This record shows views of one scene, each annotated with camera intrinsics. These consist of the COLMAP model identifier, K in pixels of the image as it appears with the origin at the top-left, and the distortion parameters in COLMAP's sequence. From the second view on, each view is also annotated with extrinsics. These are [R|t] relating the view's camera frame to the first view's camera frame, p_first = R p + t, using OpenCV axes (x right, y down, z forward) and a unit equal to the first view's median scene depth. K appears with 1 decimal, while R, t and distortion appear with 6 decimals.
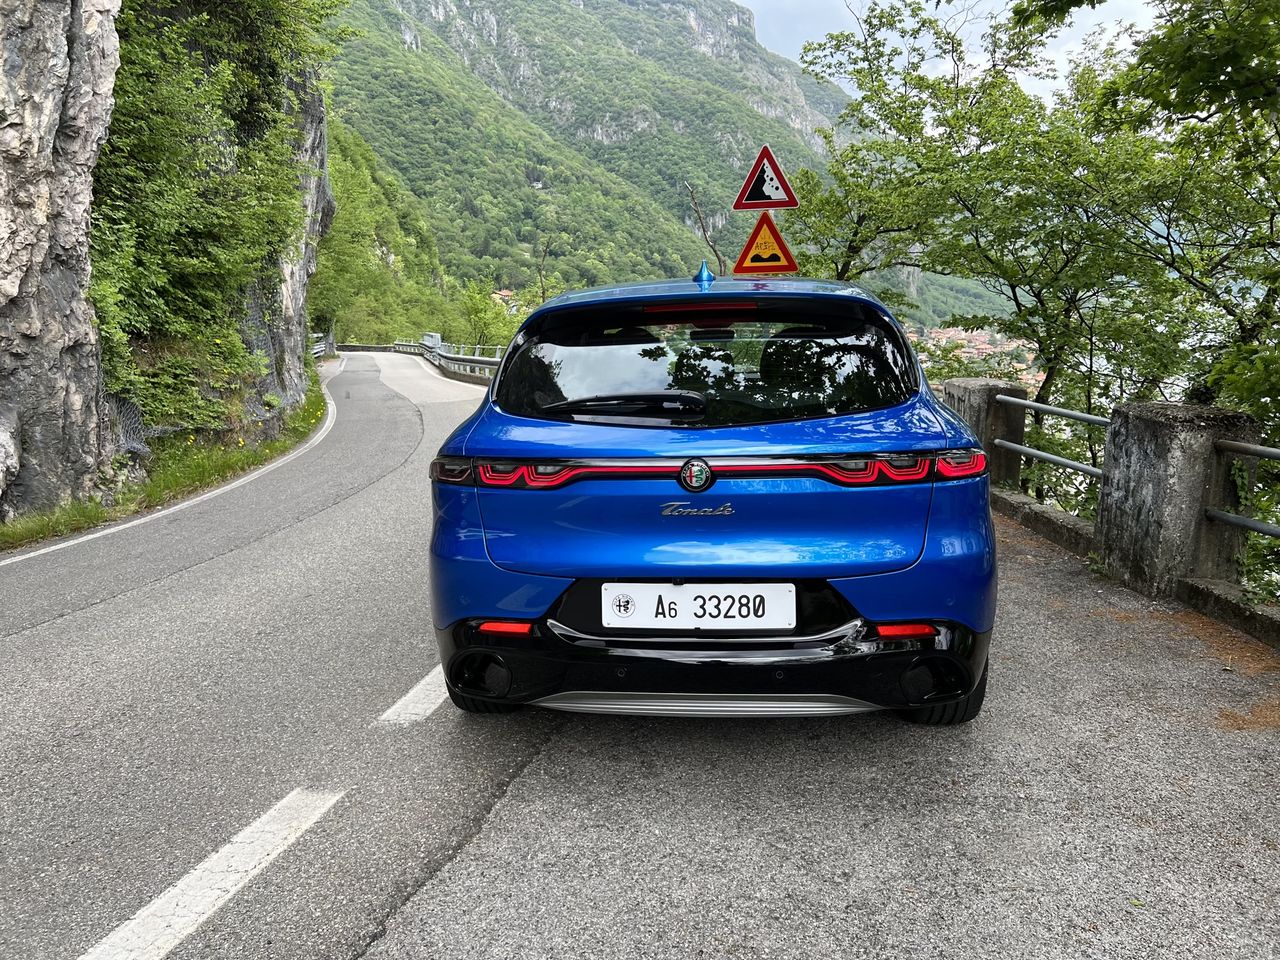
lens RADIAL K [[956.9, 0, 640.0], [0, 956.9, 480.0], [0, 0, 1]] dist [0.061087, -0.061737]
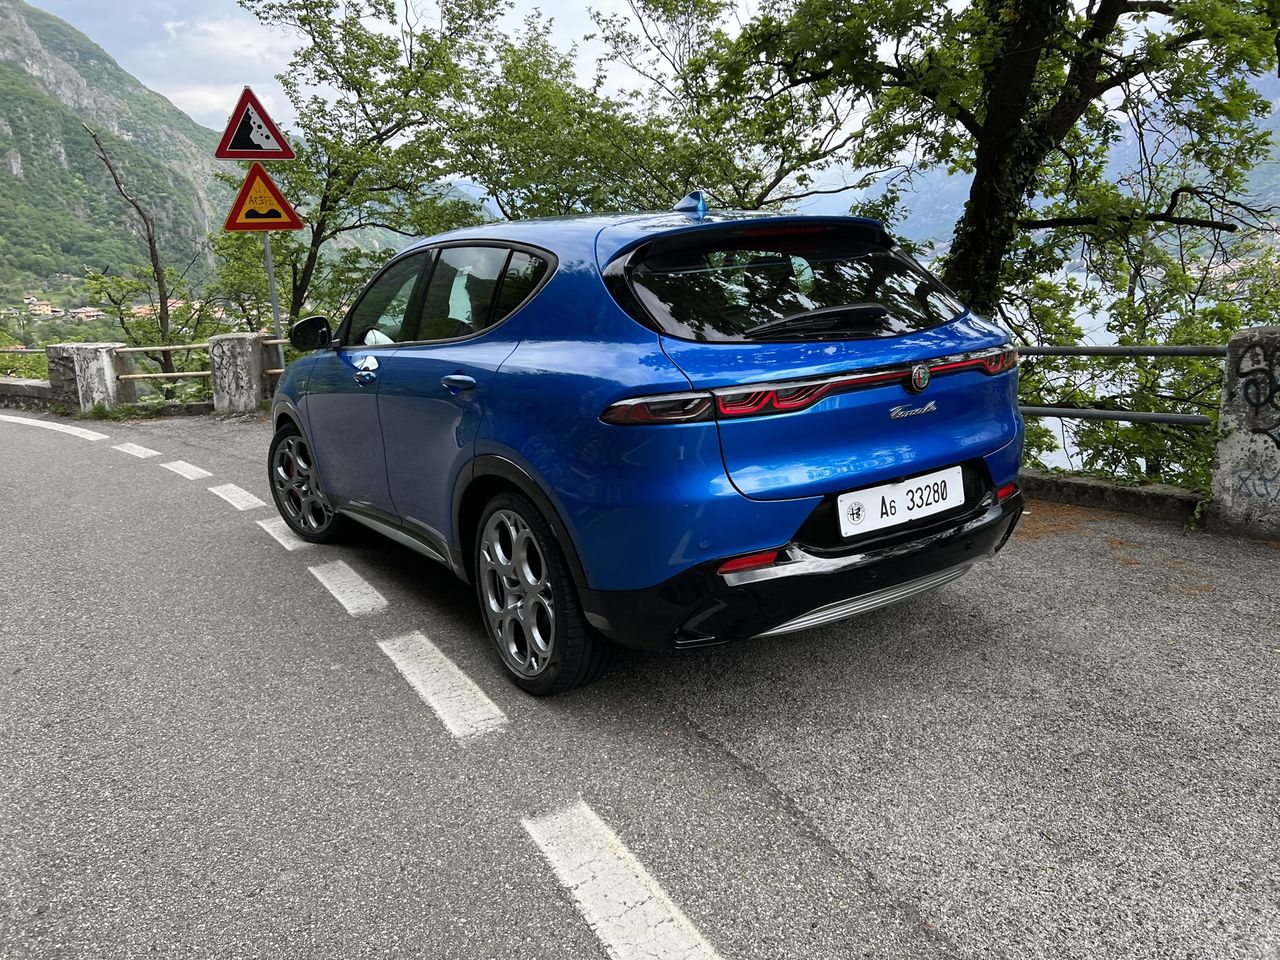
lens RADIAL K [[950.3, 0, 650.4], [0, 950.3, 474.4], [0, 0, 1]] dist [0.049751, -0.052681]
pose [[0.771259, -0.155176, 0.617317, -0.266266], [0.139774, 0.987445, 0.073586, -0.005865], [-0.620985, 0.029531, 0.783266, 0.105290]]
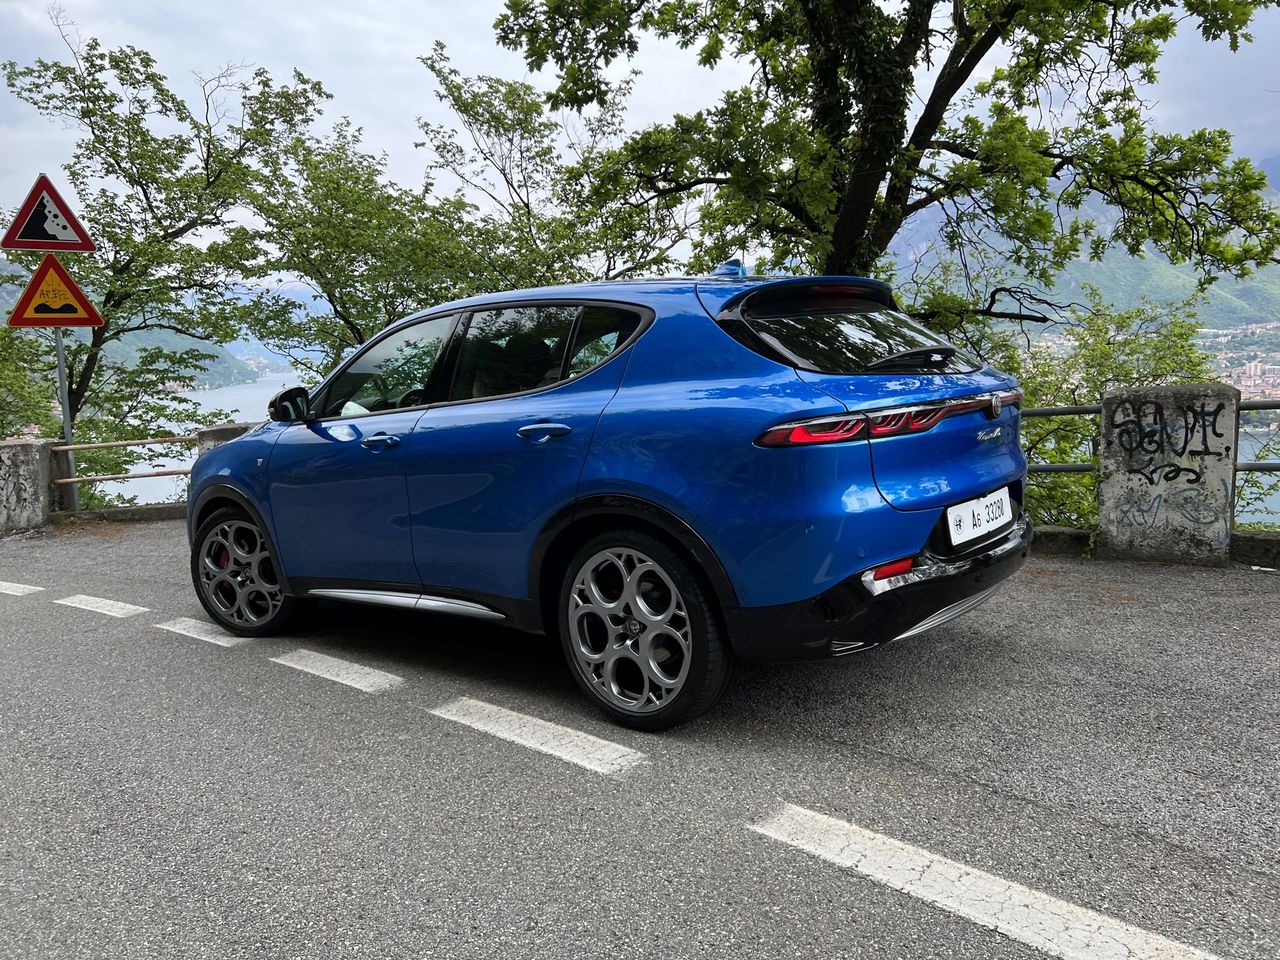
lens RADIAL K [[950.3, 0, 650.4], [0, 950.3, 474.4], [0, 0, 1]] dist [0.049751, -0.052681]
pose [[0.568858, -0.102099, 0.816074, -0.385094], [0.179049, 0.983839, -0.001721, 0.001417], [-0.802710, 0.147096, 0.577945, 0.198538]]
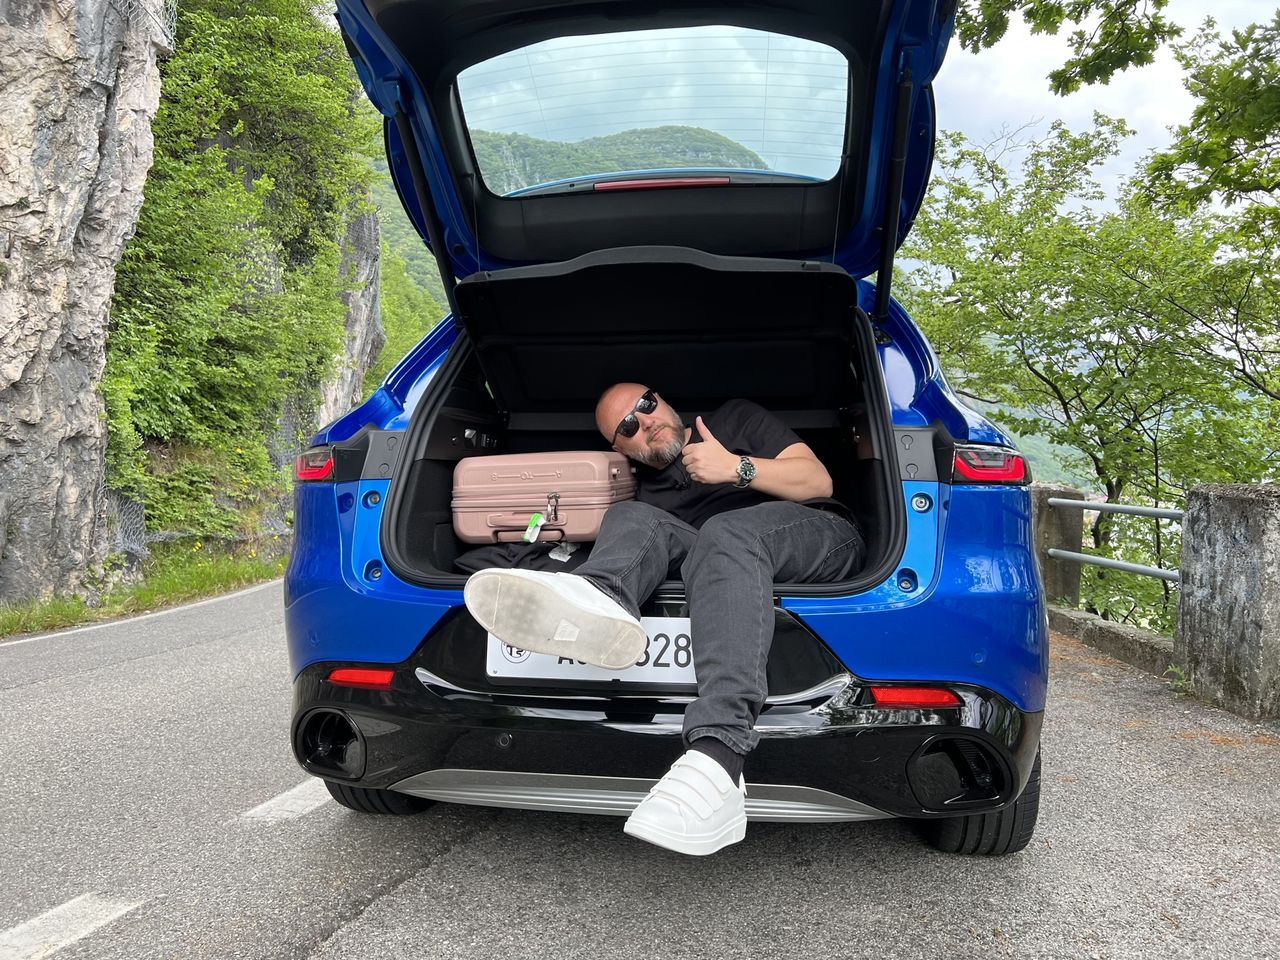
lens RADIAL K [[957.6, 0, 631.5], [0, 957.6, 469.4], [0, 0, 1]] dist [0.062879, -0.064719]
pose [[0.997838, 0.025476, -0.060590, 0.035408], [-0.035259, 0.985439, -0.166335, 0.039985], [0.055470, 0.168111, 0.984206, 0.087653]]
